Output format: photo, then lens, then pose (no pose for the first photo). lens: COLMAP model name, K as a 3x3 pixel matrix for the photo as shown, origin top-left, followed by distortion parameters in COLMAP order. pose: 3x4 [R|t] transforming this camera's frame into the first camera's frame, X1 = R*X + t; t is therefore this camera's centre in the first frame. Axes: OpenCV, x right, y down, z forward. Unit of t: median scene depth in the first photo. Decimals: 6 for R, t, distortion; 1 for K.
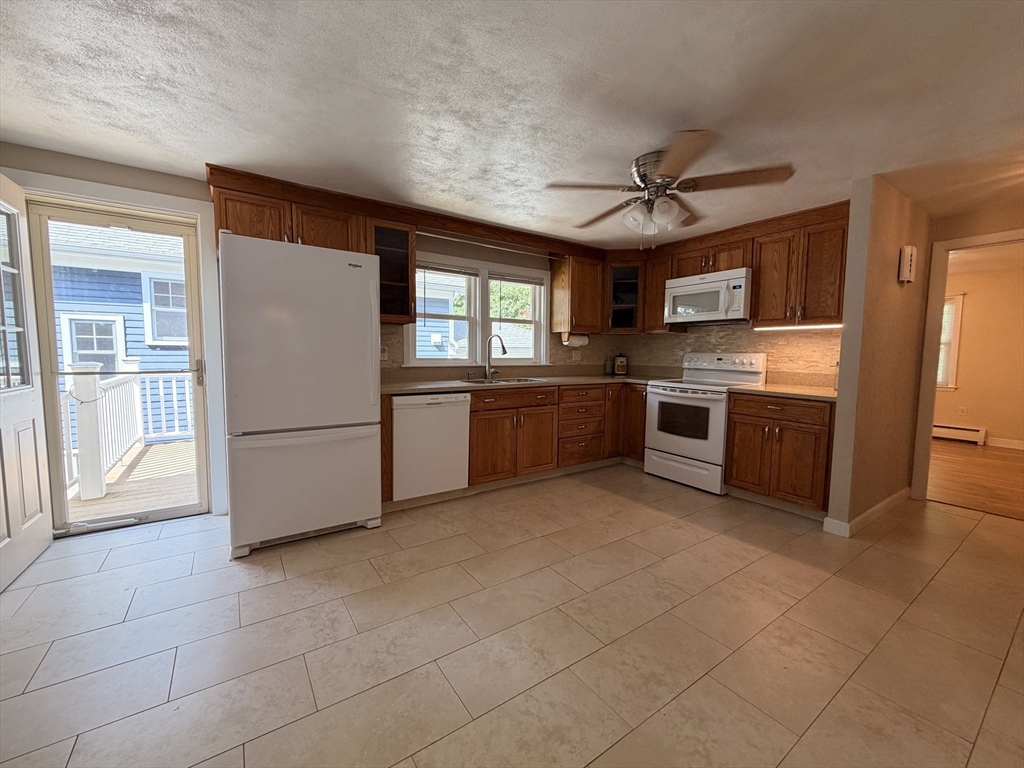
lens RADIAL K [[410.1, 0, 507.3], [0, 410.1, 383.4], [0, 0, 1]] dist [-0.000941, 0.000672]
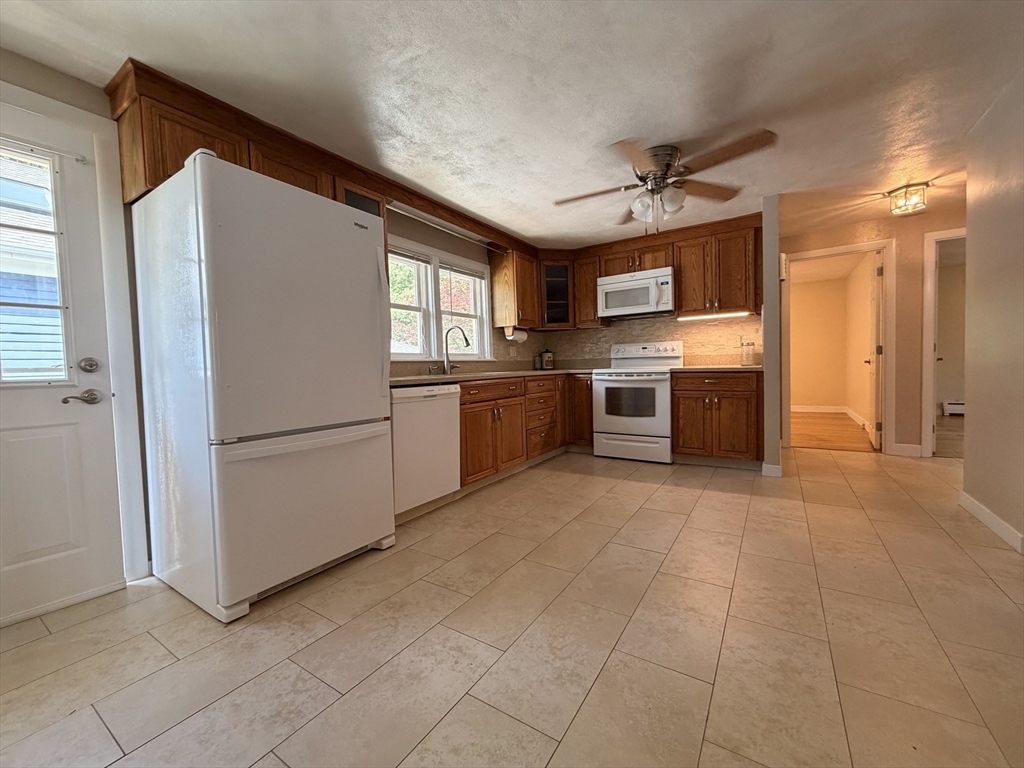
lens RADIAL K [[410.1, 0, 507.9], [0, 410.1, 383.6], [0, 0, 1]] dist [-0.000941, 0.000672]
pose [[0.922650, -0.053795, 0.381868, -0.325222], [0.069446, 0.997212, -0.027311, 0.052579], [-0.379334, 0.051717, 0.923813, 0.111786]]
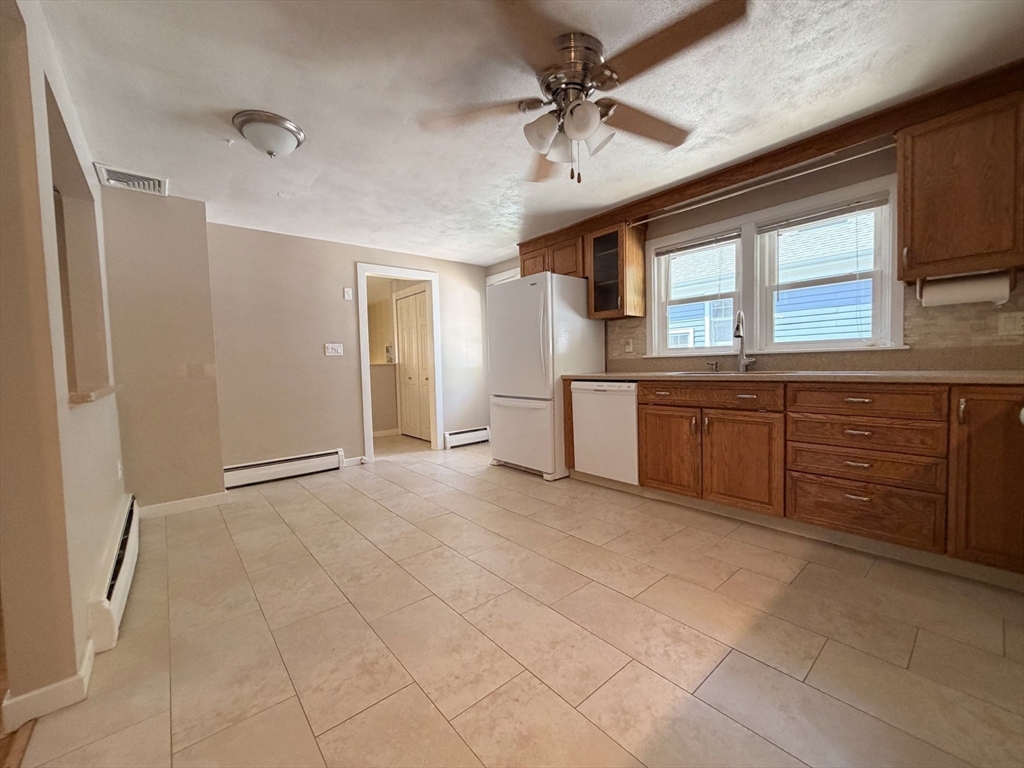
lens RADIAL K [[410.1, 0, 509.5], [0, 410.1, 384.7], [0, 0, 1]] dist [-0.000941, 0.000672]
pose [[0.105898, 0.037285, -0.993678, 0.766775], [-0.046481, 0.998390, 0.032509, 0.009950], [0.993290, 0.042745, 0.107461, 0.592393]]
